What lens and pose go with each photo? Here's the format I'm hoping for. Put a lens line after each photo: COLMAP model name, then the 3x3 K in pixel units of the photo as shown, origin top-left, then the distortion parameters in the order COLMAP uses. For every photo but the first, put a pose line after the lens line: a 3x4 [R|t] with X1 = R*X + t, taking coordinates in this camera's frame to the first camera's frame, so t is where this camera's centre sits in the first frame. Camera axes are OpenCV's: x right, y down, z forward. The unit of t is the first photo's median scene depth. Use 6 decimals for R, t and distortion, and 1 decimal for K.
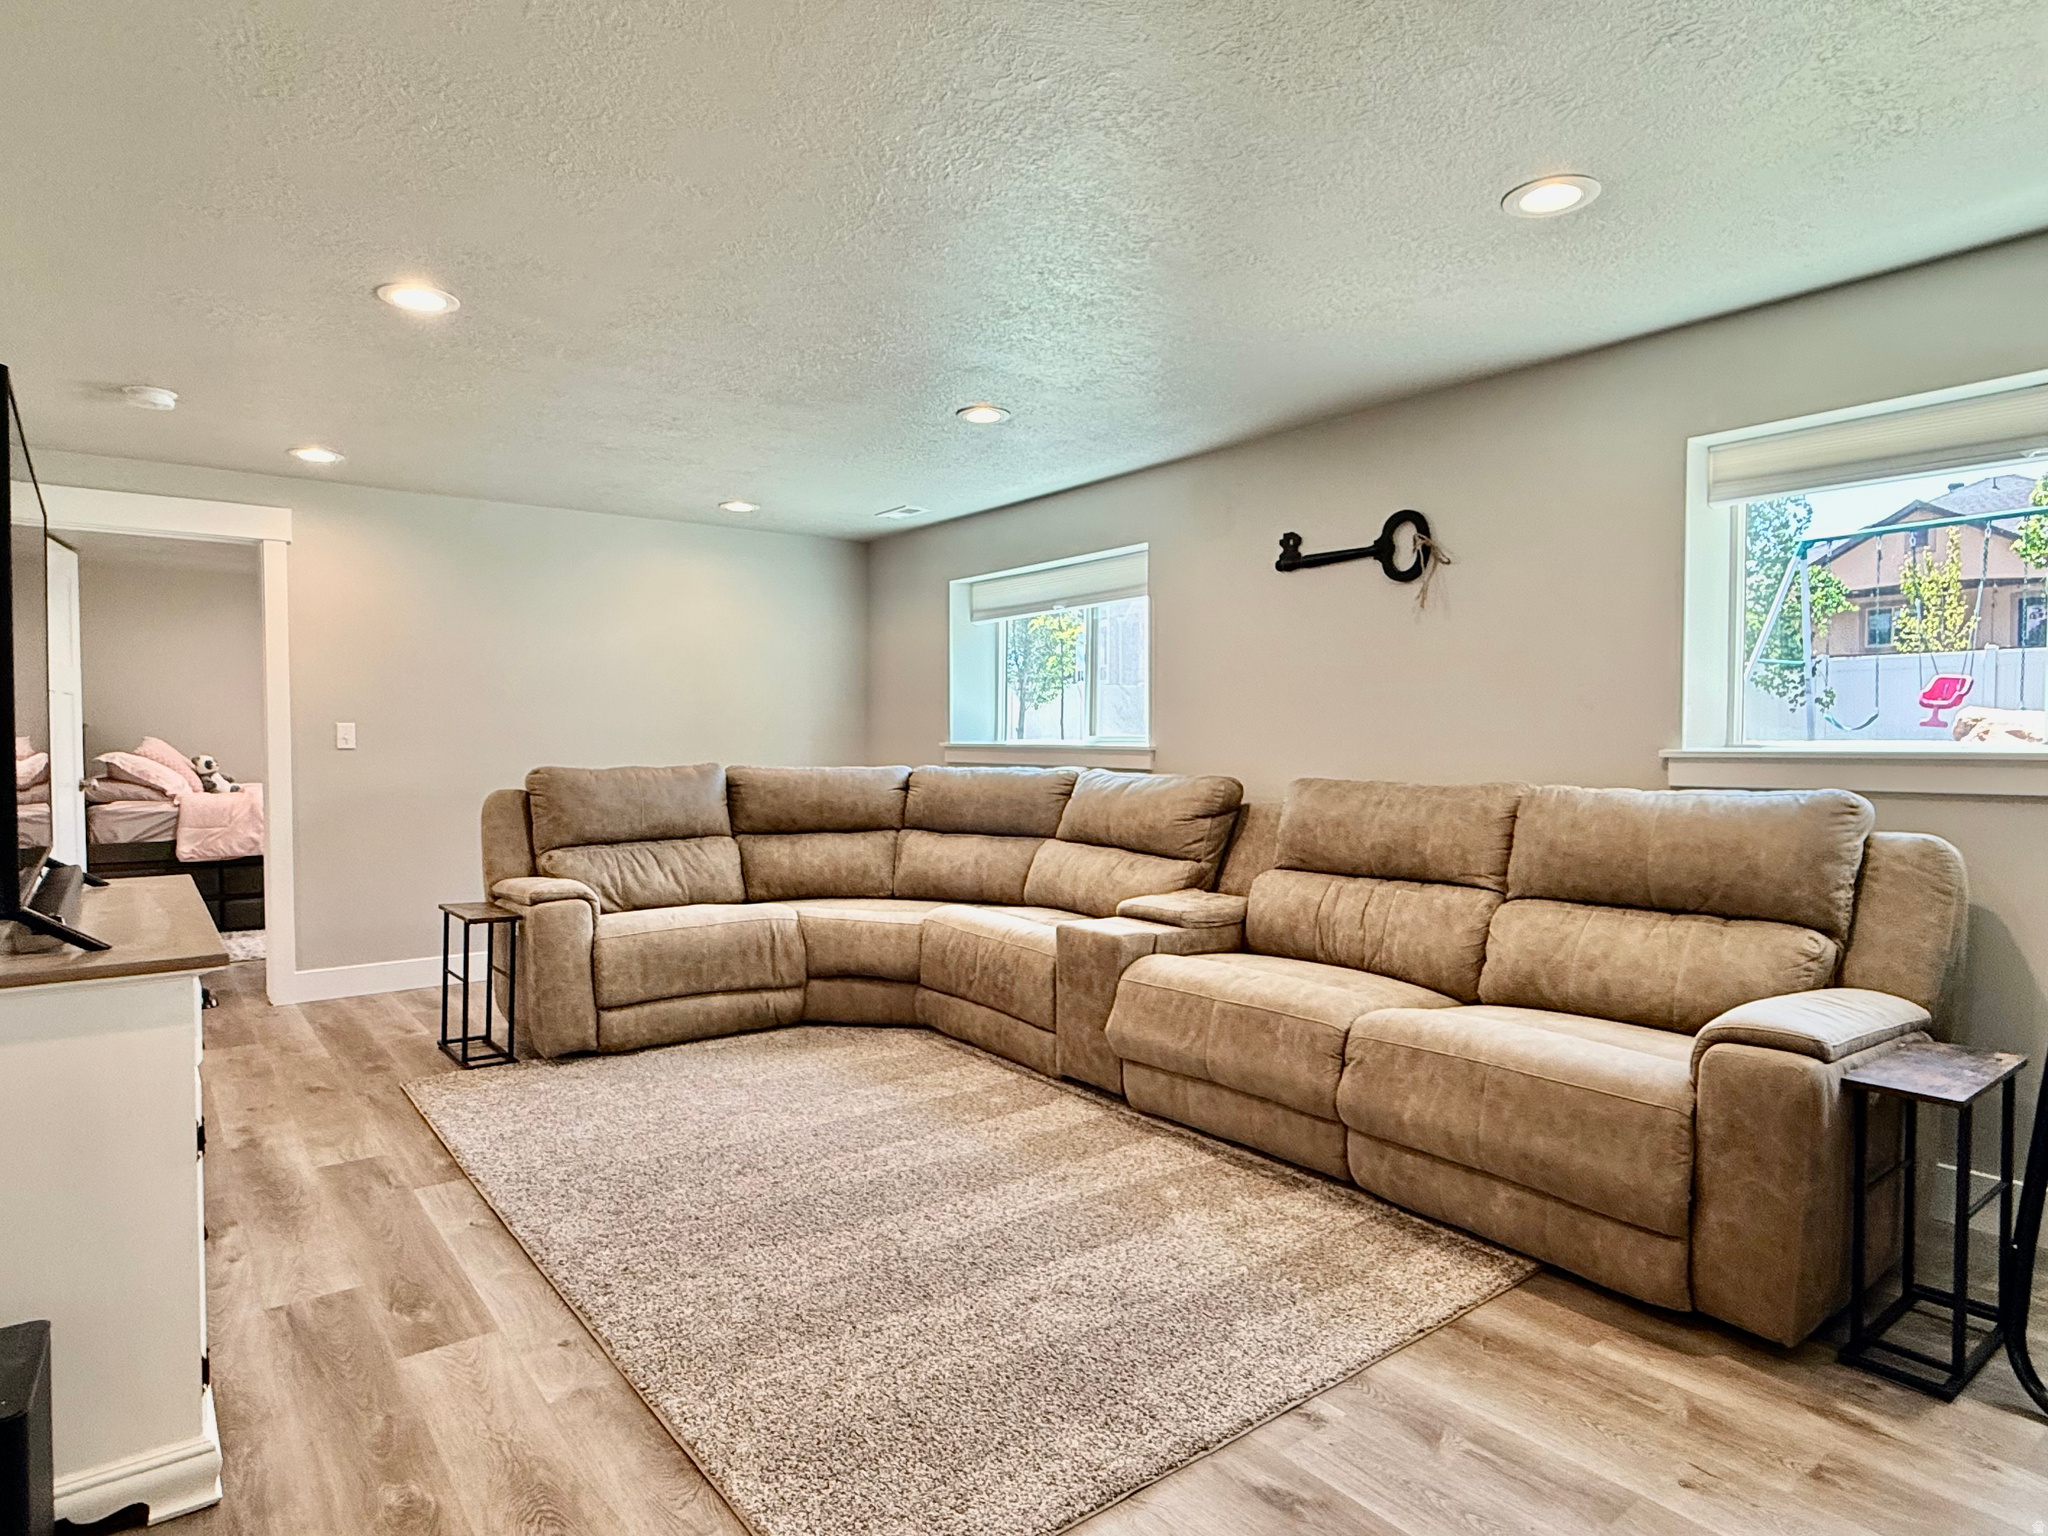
lens RADIAL K [[1152.2, 0, 1016.9], [0, 1152.2, 773.2], [0, 0, 1]] dist [0.000193, -0.002670]
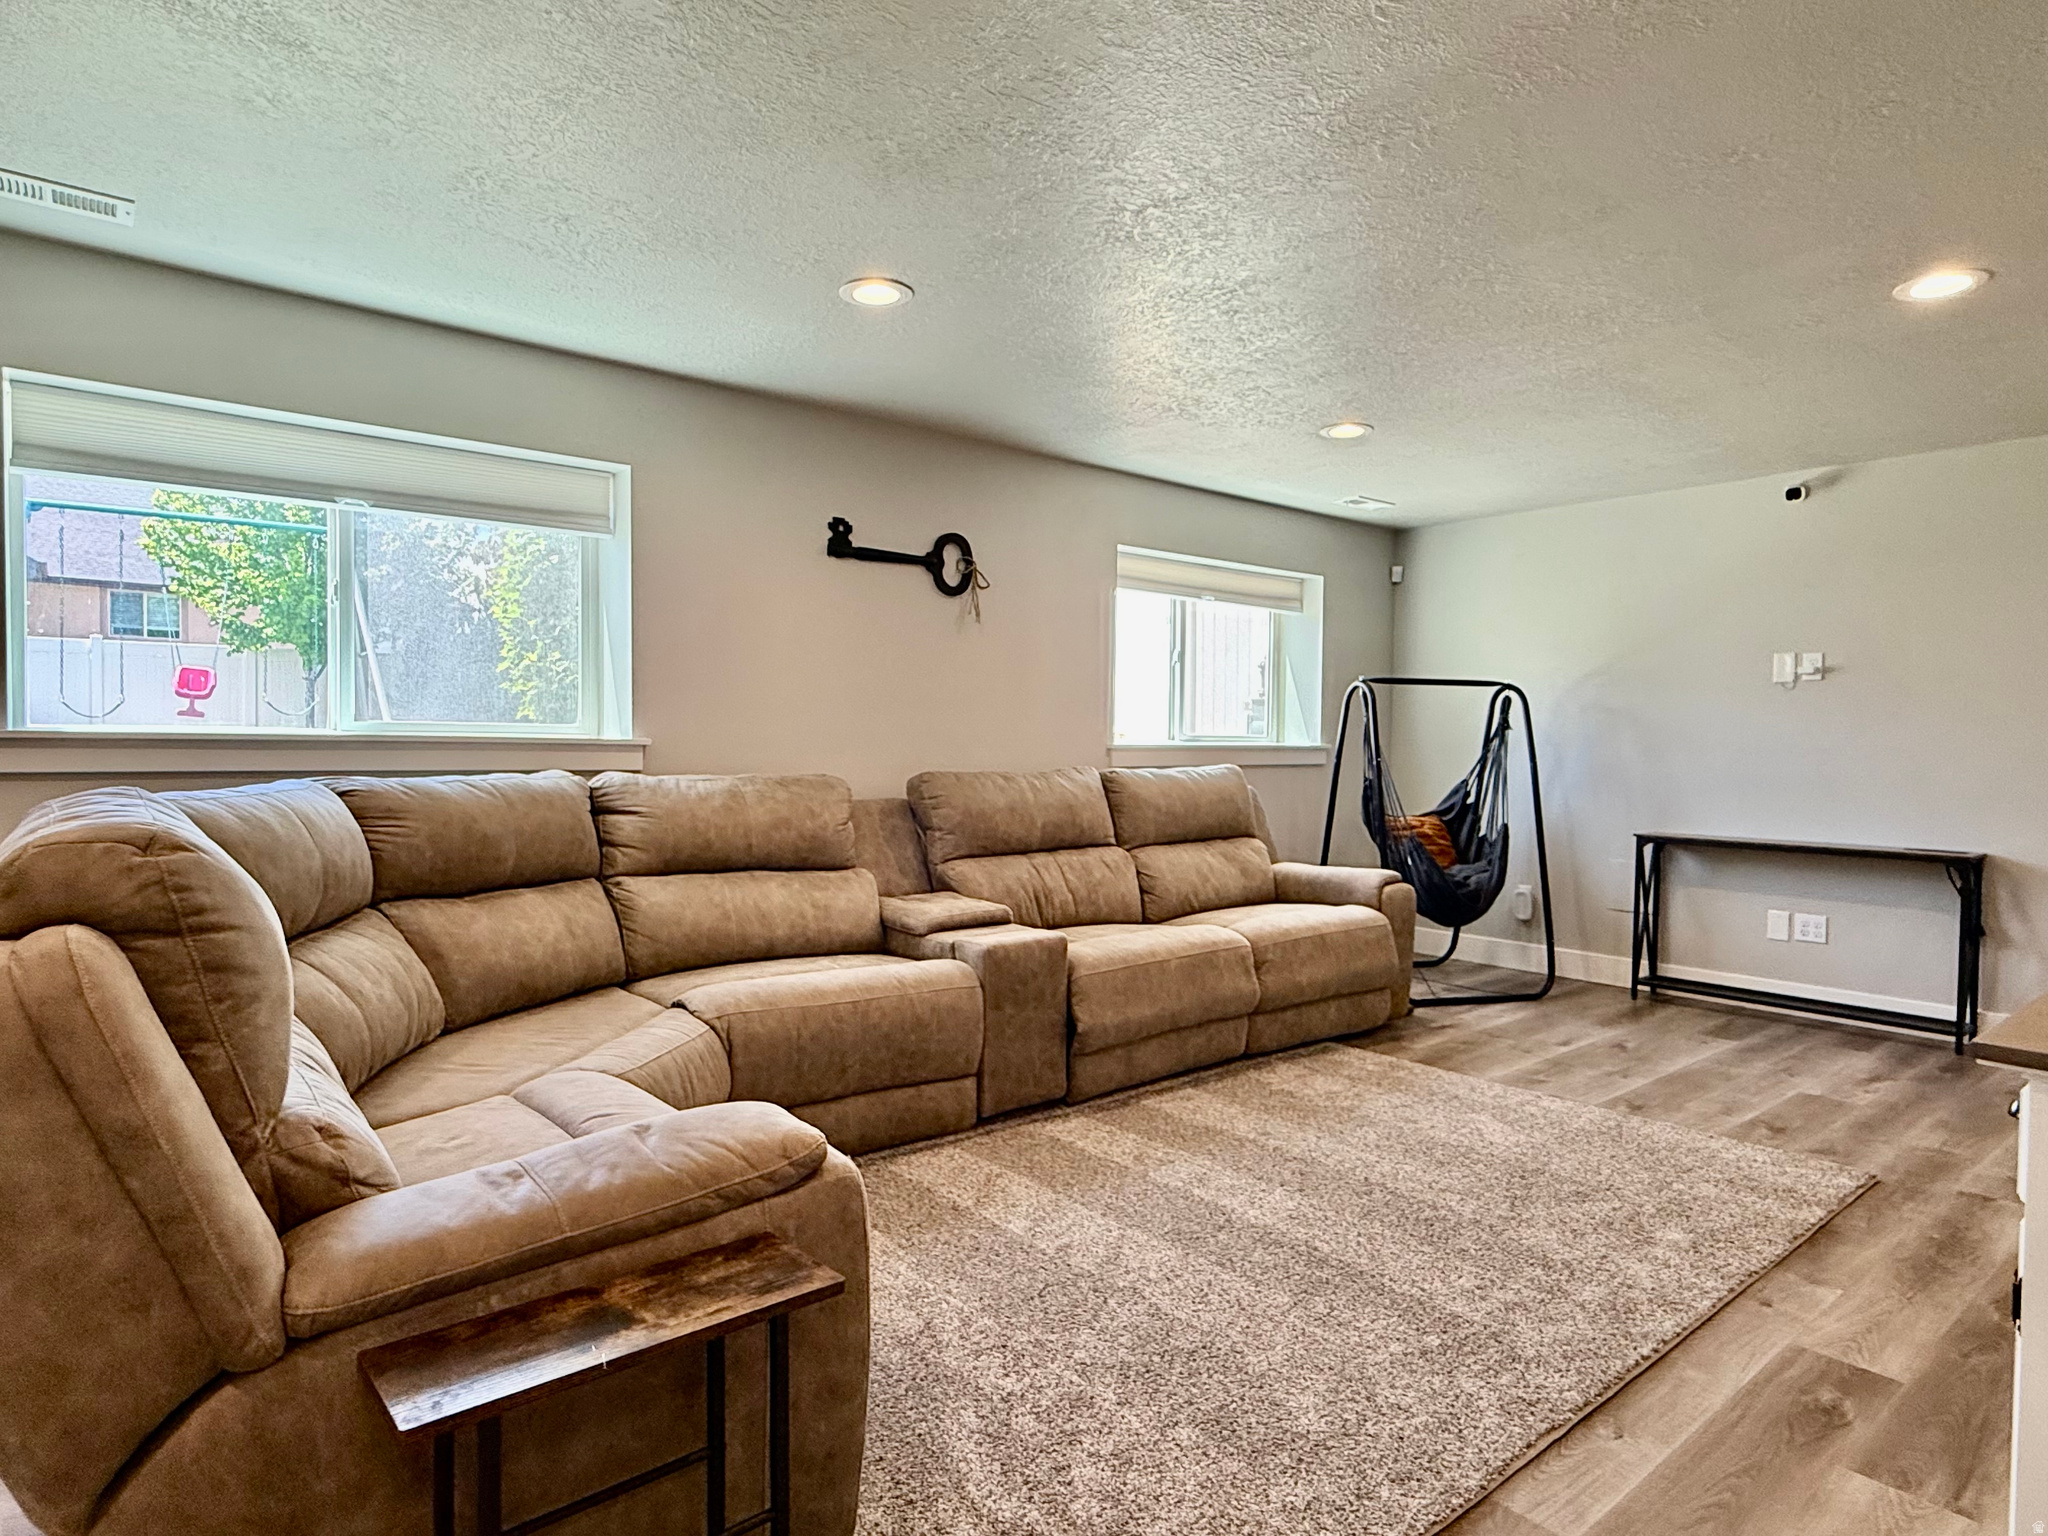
lens RADIAL K [[1152.2, 0, 1020.2], [0, 1152.2, 771.0], [0, 0, 1]] dist [0.000193, -0.002670]
pose [[-0.029165, -0.029168, 0.999149, -0.750192], [0.019021, 0.999377, 0.029730, -0.024190], [-0.999394, 0.019872, -0.028592, 0.900484]]
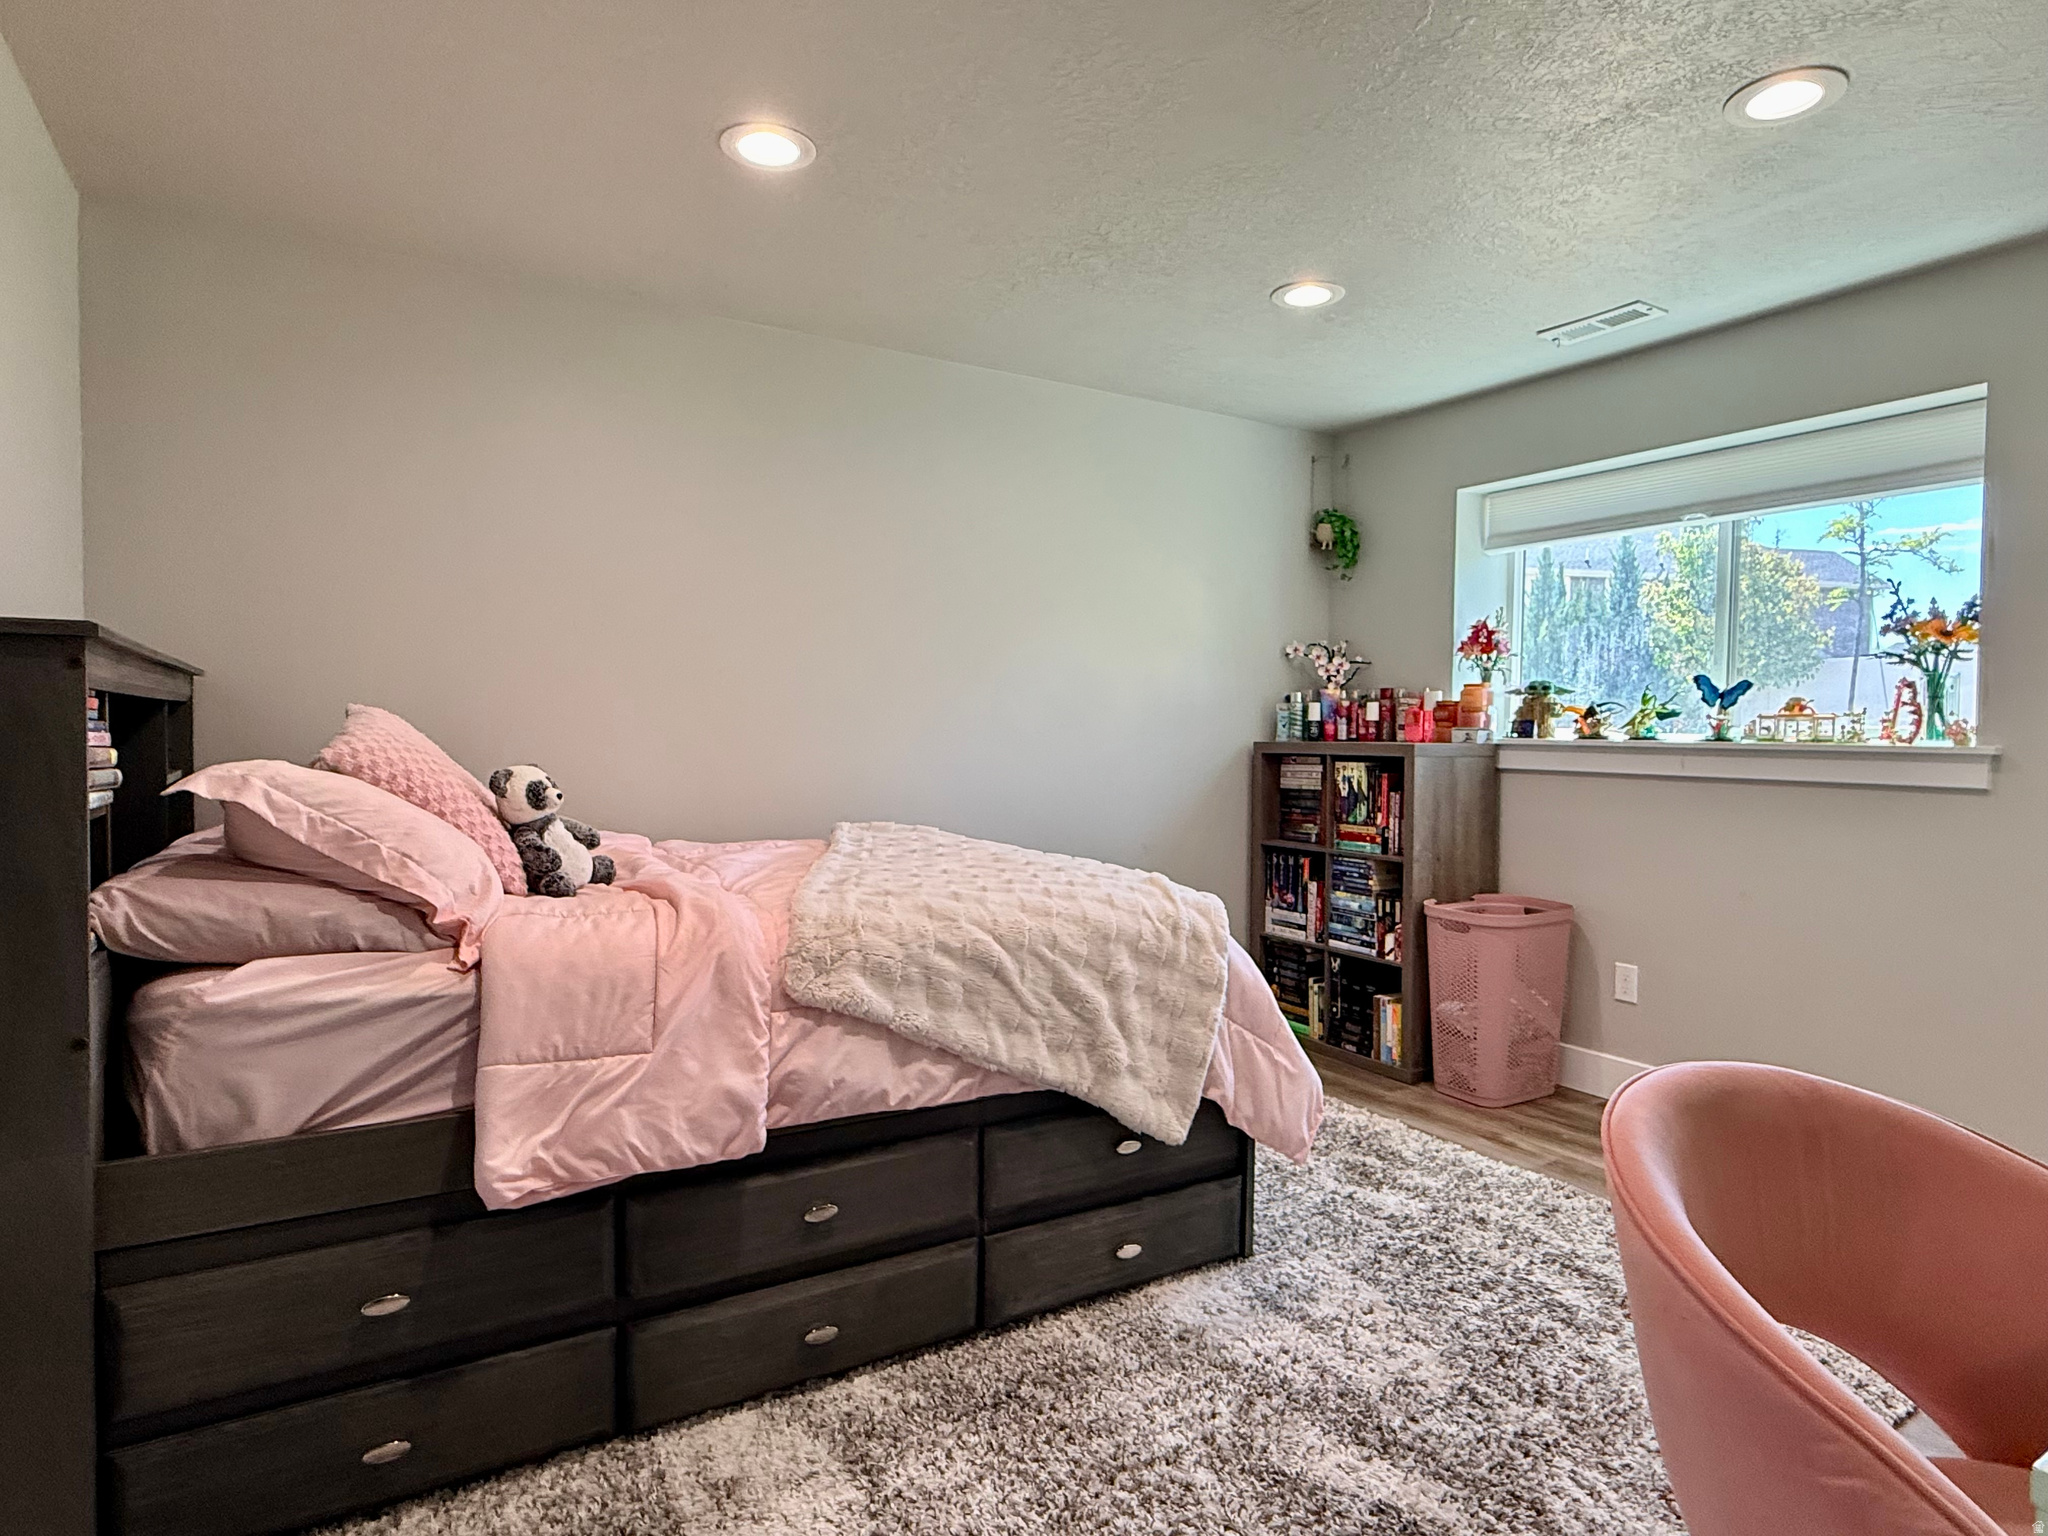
lens RADIAL K [[1152.2, 0, 1007.9], [0, 1152.2, 765.8], [0, 0, 1]] dist [0.000193, -0.002670]
pose [[0.993647, 0.014166, -0.111642, -0.343127], [-0.013454, 0.999884, 0.007123, -0.012431], [0.111730, -0.005576, 0.993723, 0.446392]]
